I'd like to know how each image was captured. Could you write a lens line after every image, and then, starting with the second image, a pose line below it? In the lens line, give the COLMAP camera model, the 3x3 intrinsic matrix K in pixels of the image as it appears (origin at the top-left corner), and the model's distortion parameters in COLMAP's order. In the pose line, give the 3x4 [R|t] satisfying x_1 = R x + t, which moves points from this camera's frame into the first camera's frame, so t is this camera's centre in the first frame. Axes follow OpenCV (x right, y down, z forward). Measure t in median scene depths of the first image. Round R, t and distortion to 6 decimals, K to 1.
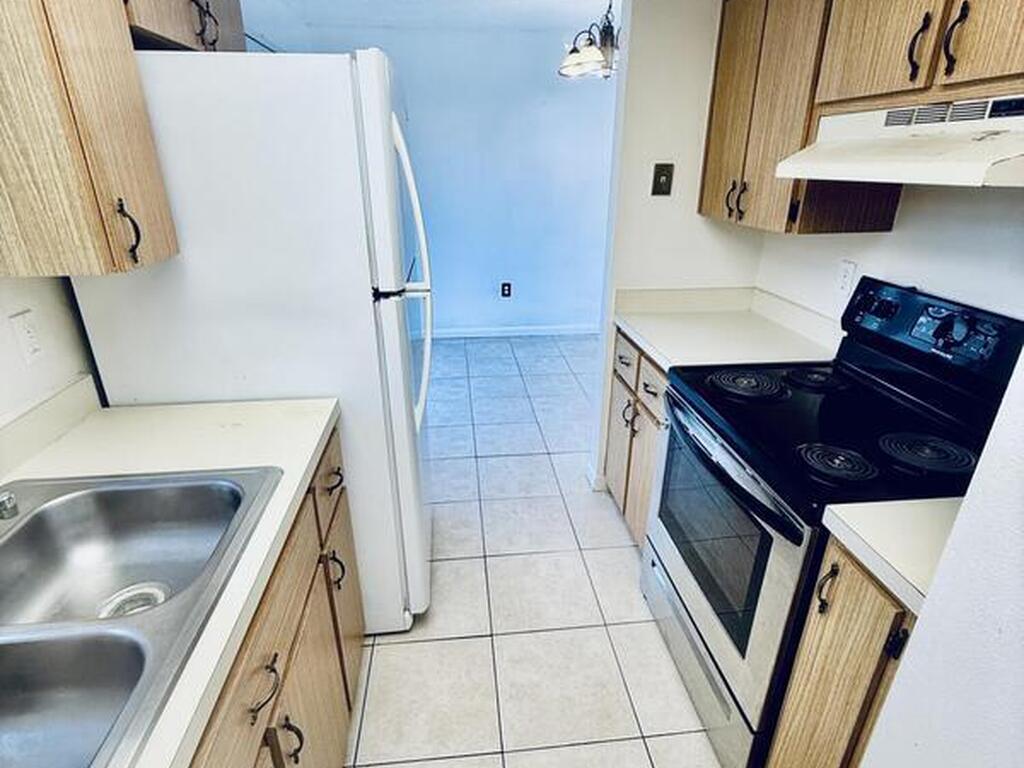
lens RADIAL K [[541.2, 0, 512.0], [0, 541.2, 384.0], [0, 0, 1]] dist [0.002102, 0.000328]
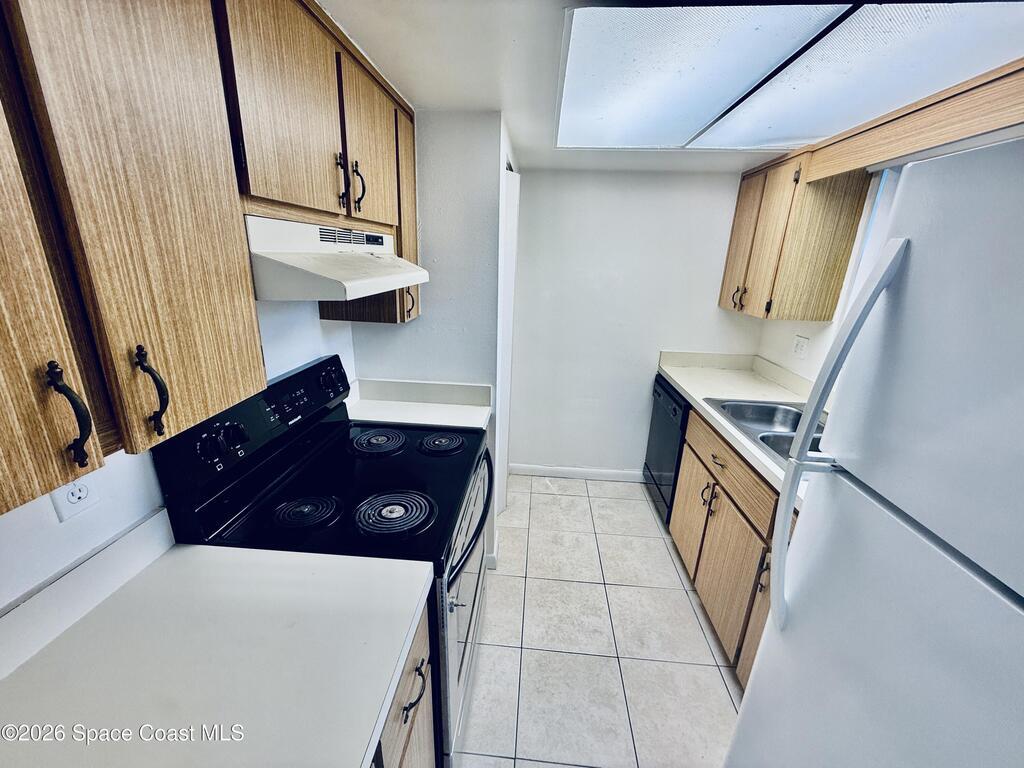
lens RADIAL K [[407.6, 0, 512.0], [0, 407.6, 384.0], [0, 0, 1]] dist [0.000765, 0.000061]
pose [[-0.982709, -0.088362, 0.162709, 0.177372], [0.036749, 0.768210, 0.639143, -0.725575], [-0.181471, 0.634071, -0.751680, 1.634017]]
